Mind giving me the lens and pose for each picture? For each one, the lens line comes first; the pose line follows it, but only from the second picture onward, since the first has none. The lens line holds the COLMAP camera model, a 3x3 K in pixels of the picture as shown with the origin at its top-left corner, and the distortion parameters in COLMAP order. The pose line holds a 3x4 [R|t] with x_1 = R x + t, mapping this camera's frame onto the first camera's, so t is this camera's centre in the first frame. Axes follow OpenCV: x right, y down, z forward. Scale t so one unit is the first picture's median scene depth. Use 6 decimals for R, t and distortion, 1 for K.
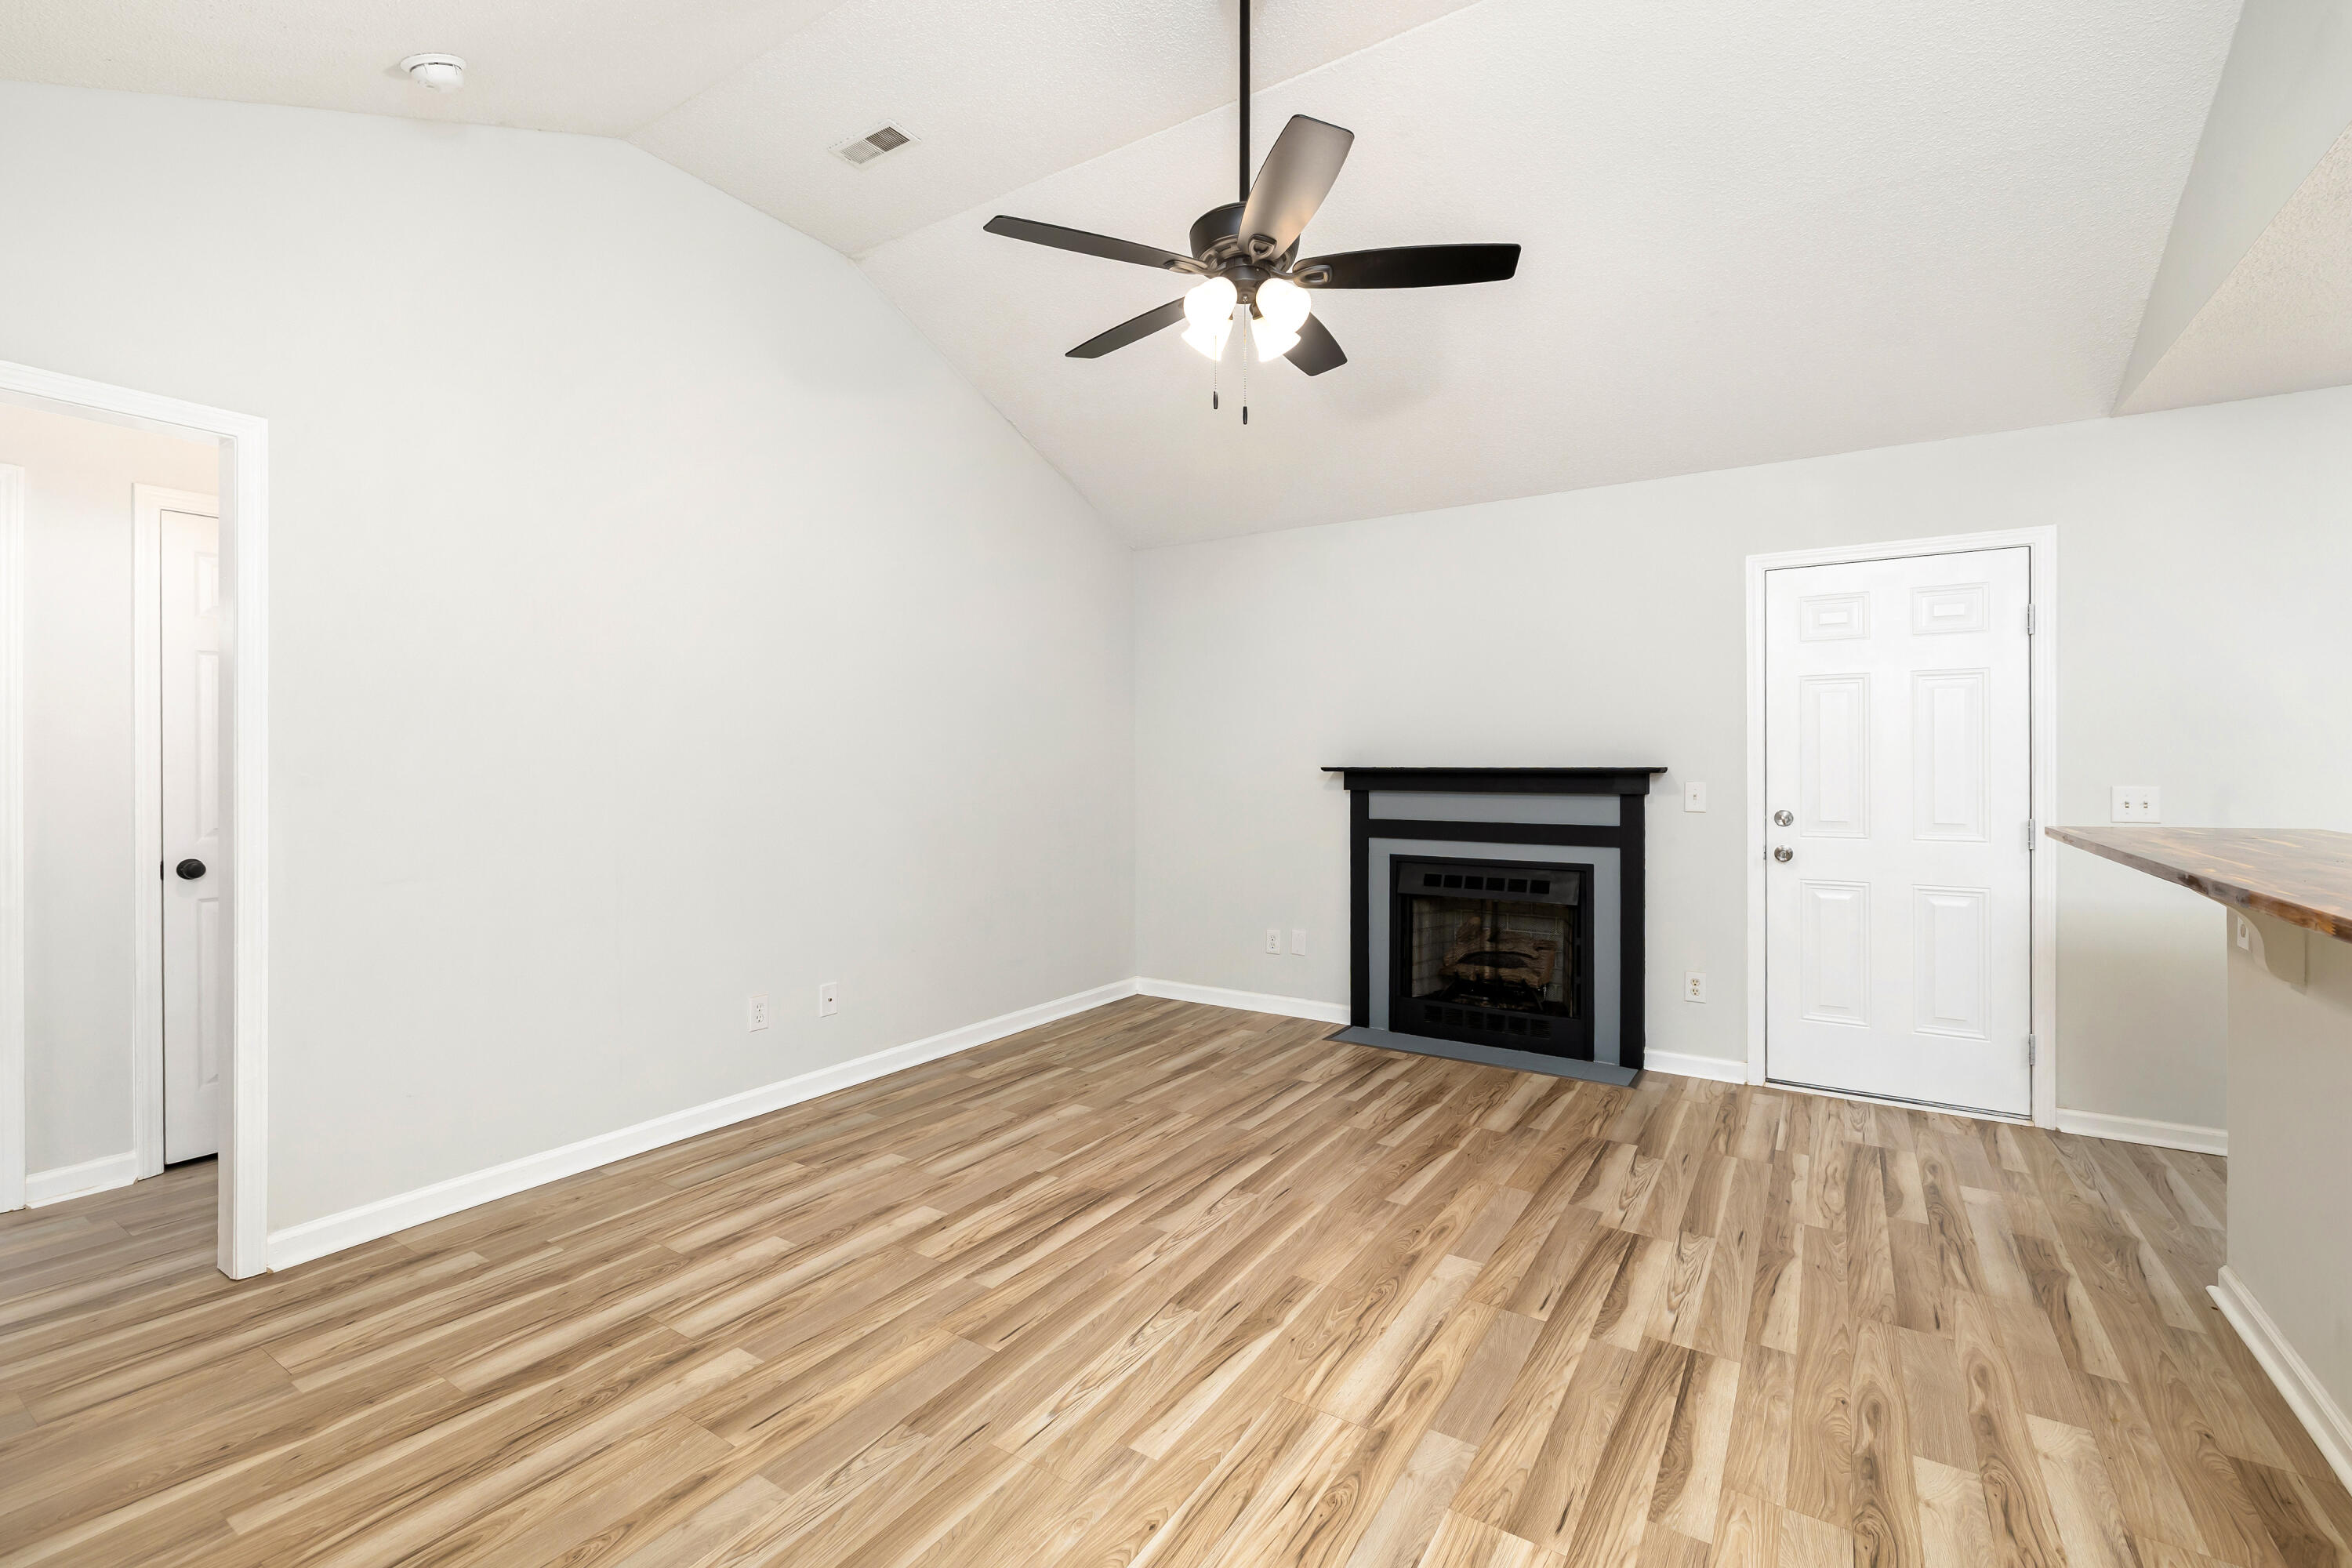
lens RADIAL K [[1017.8, 0, 1170.0], [0, 1017.8, 772.9], [0, 0, 1]] dist [-0.005309, -0.000125]
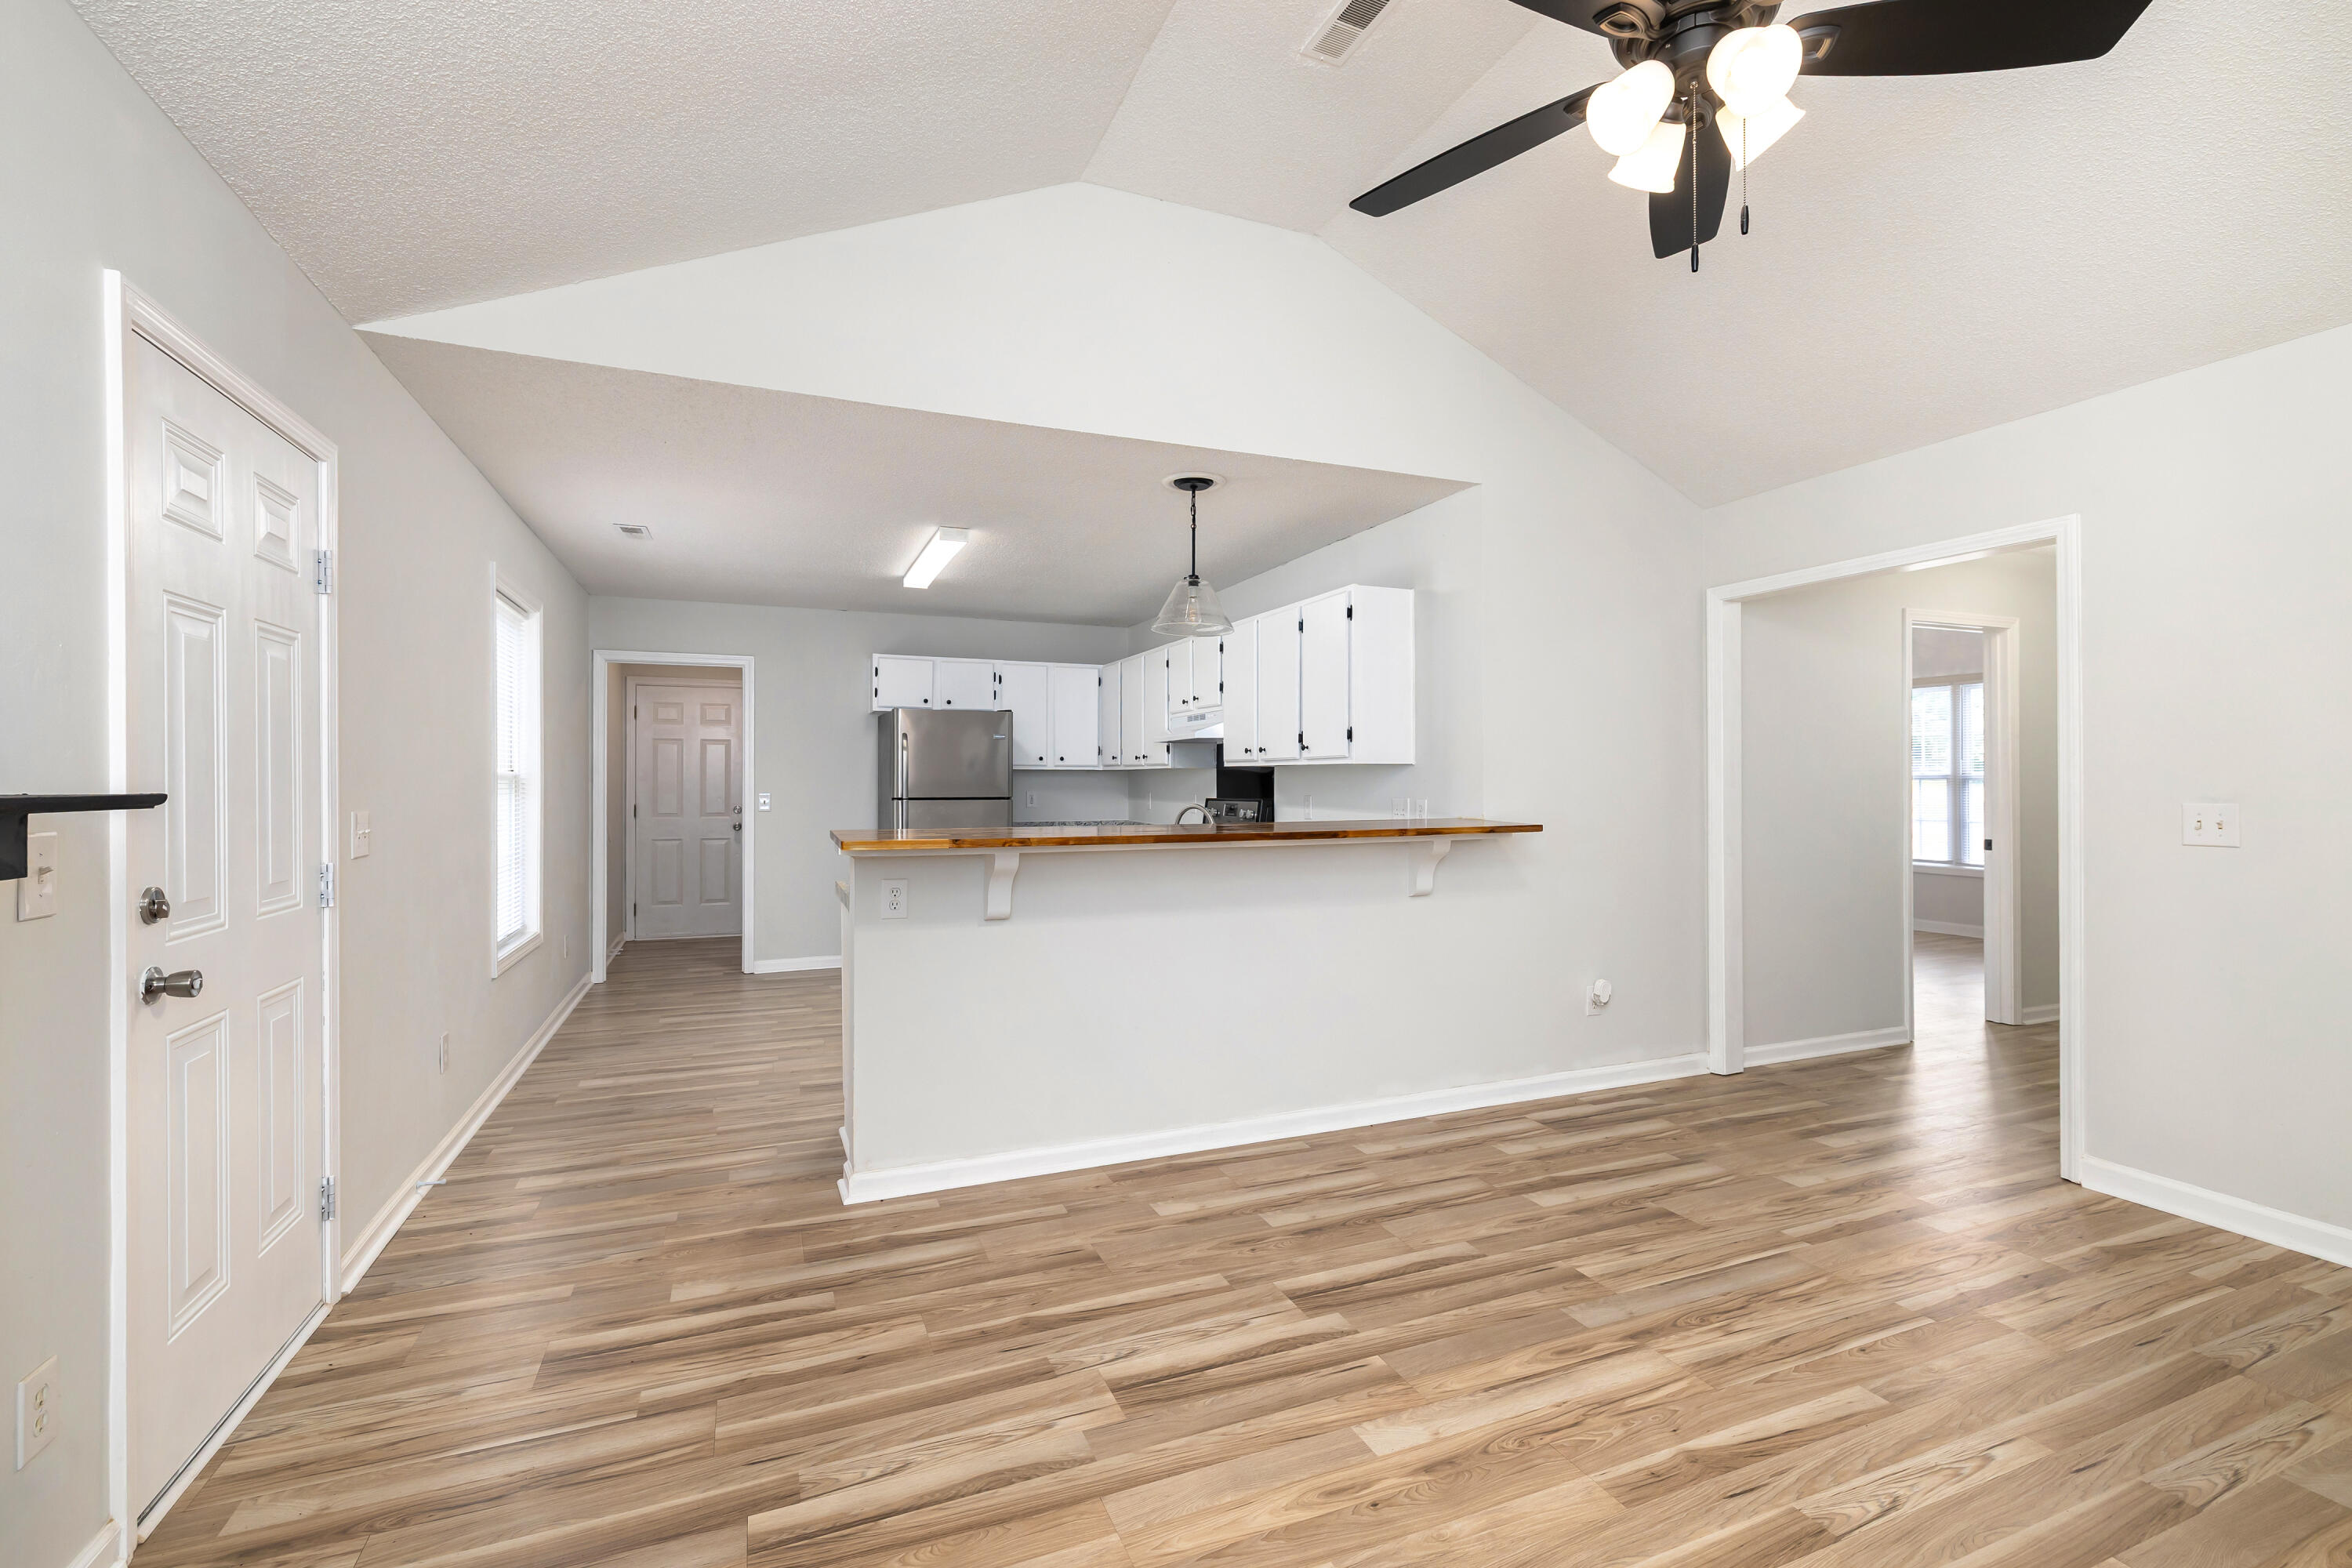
lens RADIAL K [[1017.8, 0, 1170.0], [0, 1017.8, 772.9], [0, 0, 1]] dist [-0.005309, -0.000125]
pose [[-0.821919, 0.007654, 0.569553, -0.021010], [0.009666, 0.999953, 0.000511, -0.016629], [-0.569522, 0.005926, -0.821955, 1.641549]]
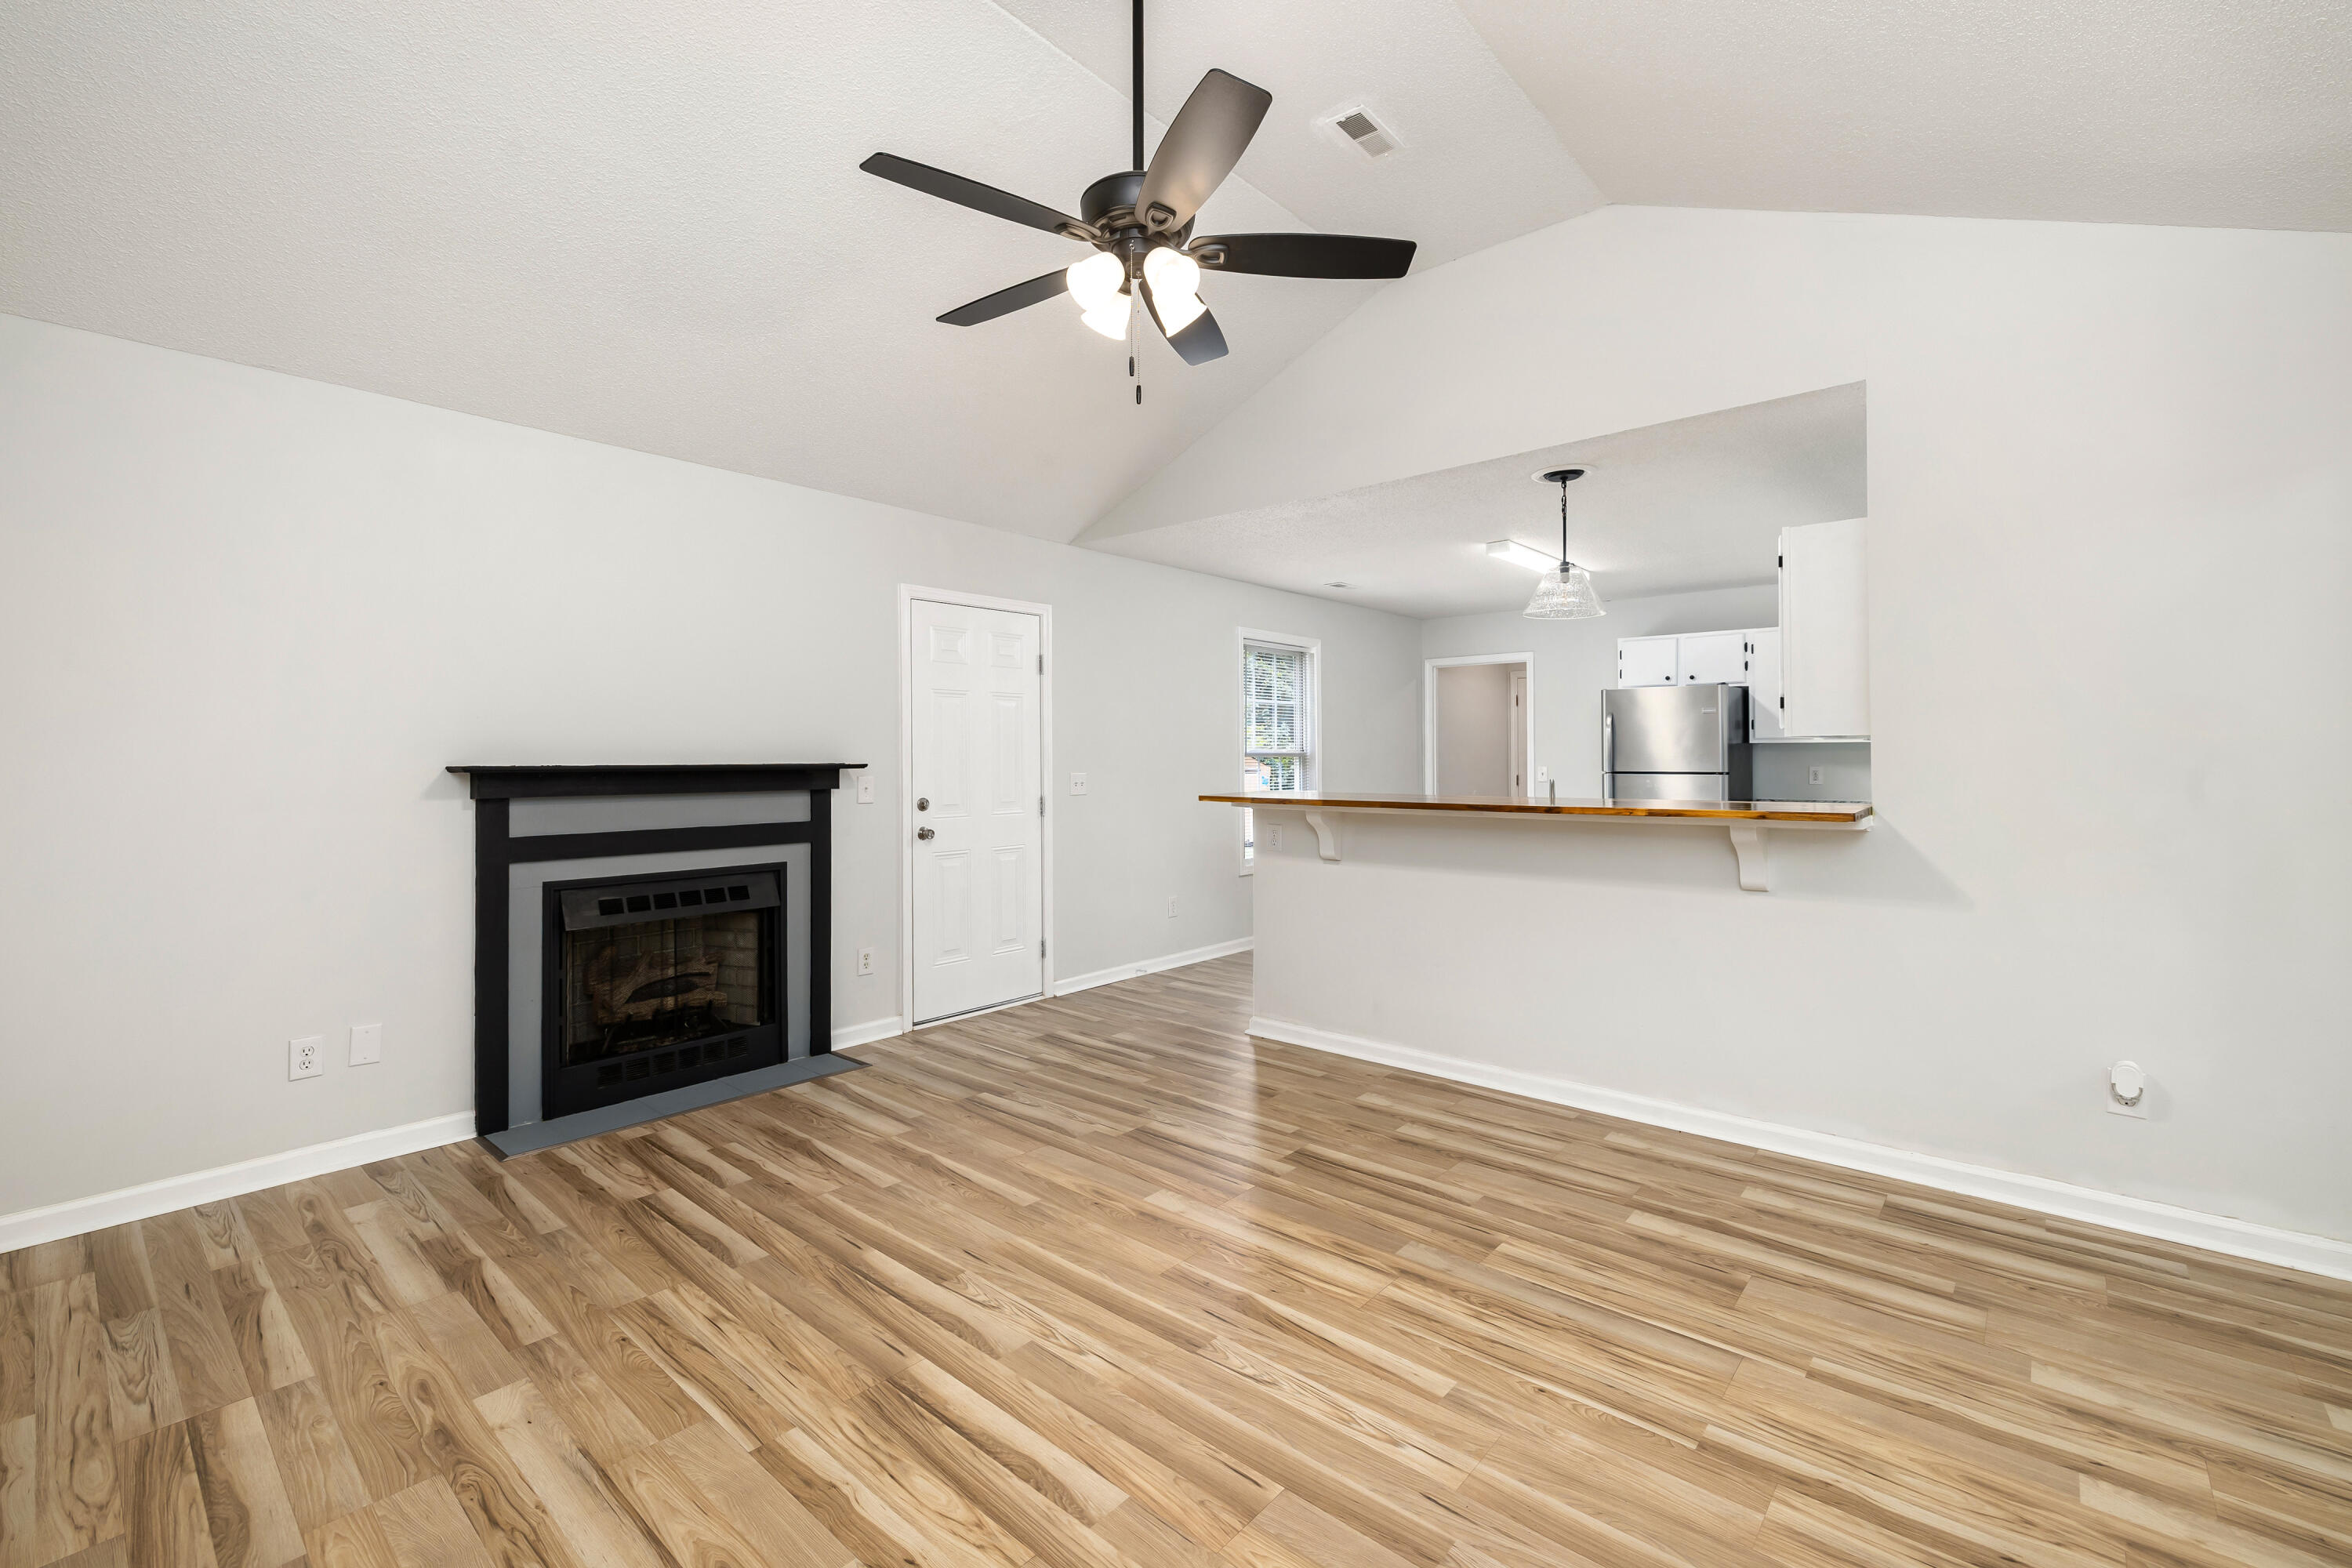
lens RADIAL K [[1017.8, 0, 1170.0], [0, 1017.8, 772.9], [0, 0, 1]] dist [-0.005309, -0.000125]
pose [[0.143083, -0.021203, 0.989484, -0.792627], [0.013297, 0.999721, 0.019499, -0.013196], [-0.989621, 0.010367, 0.143325, 0.789368]]
